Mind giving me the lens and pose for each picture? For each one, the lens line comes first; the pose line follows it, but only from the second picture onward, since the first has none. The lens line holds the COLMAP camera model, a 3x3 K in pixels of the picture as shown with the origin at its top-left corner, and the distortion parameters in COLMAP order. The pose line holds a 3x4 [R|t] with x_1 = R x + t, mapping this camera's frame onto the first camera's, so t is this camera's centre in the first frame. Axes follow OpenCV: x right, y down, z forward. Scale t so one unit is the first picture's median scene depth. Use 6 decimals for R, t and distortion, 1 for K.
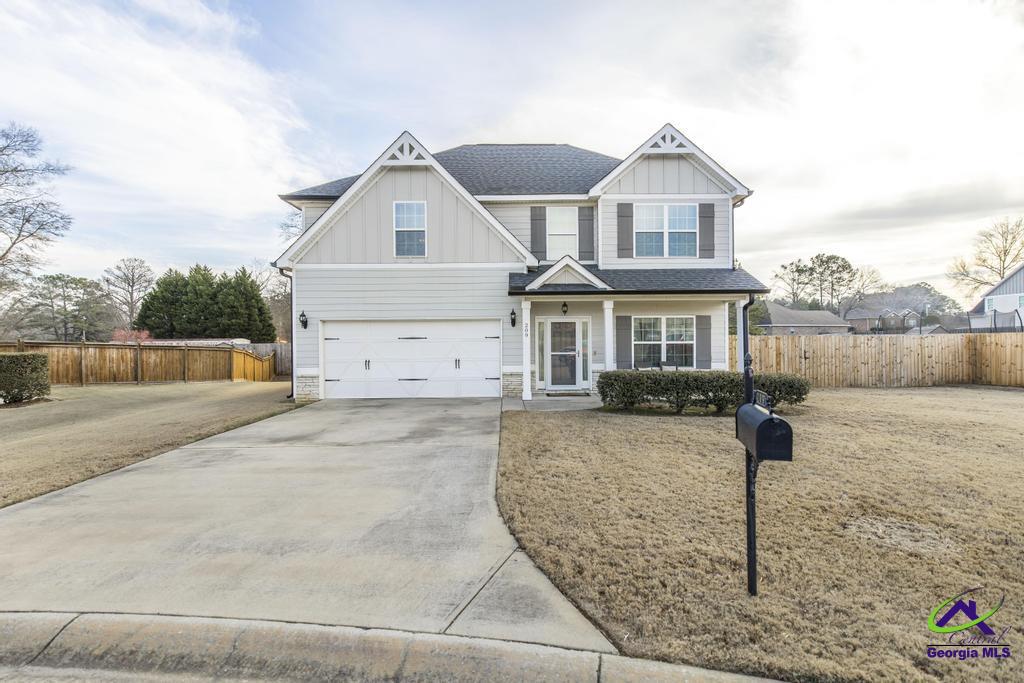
lens RADIAL K [[451.3, 0, 523.1], [0, 451.3, 336.6], [0, 0, 1]] dist [-0.002999, 0.001357]
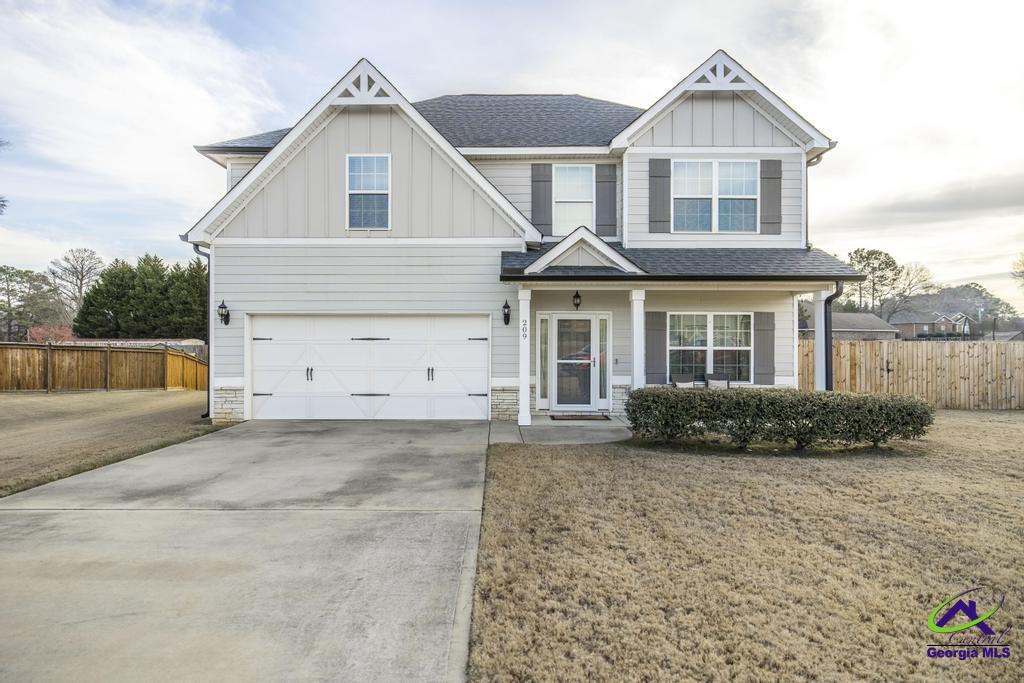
lens RADIAL K [[500.2, 0, 506.4], [0, 500.2, 336.1], [0, 0, 1]] dist [-0.002003, -0.000469]
pose [[0.999736, 0.009563, -0.020888, -0.004619], [-0.009746, 0.999915, -0.008687, 0.003606], [0.020803, 0.008888, 0.999744, 0.180129]]
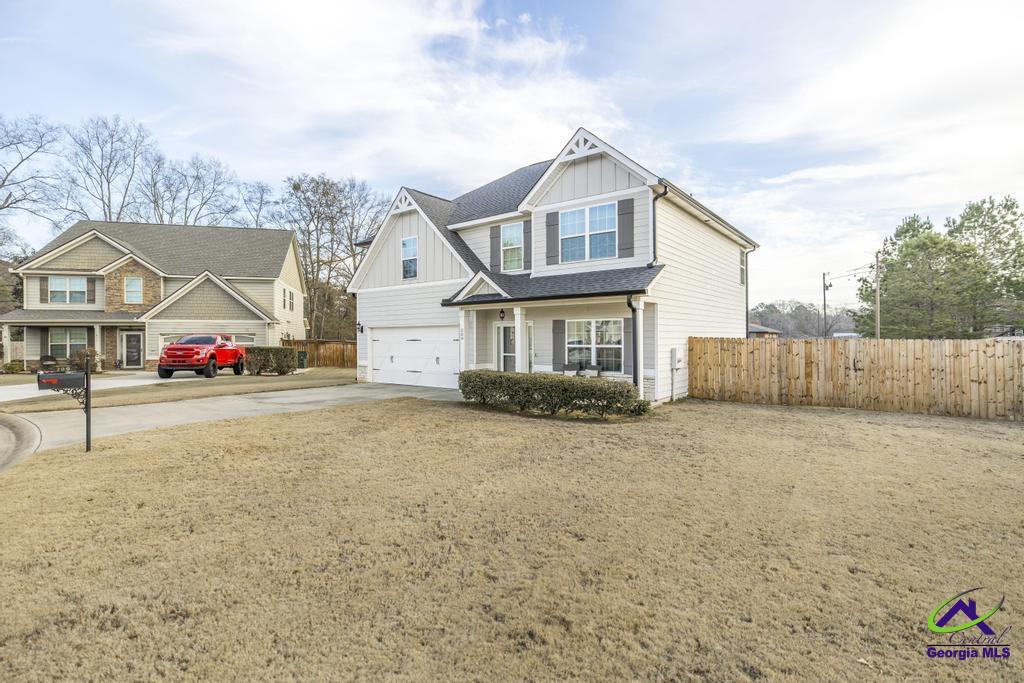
lens RADIAL K [[488.8, 0, 527.1], [0, 488.8, 352.9], [0, 0, 1]] dist [-0.029724, 0.006494]
pose [[0.795232, 0.021390, -0.605928, 0.873114], [-0.000750, 0.999411, 0.034296, -0.008728], [0.606305, -0.026819, 0.794780, 0.056370]]
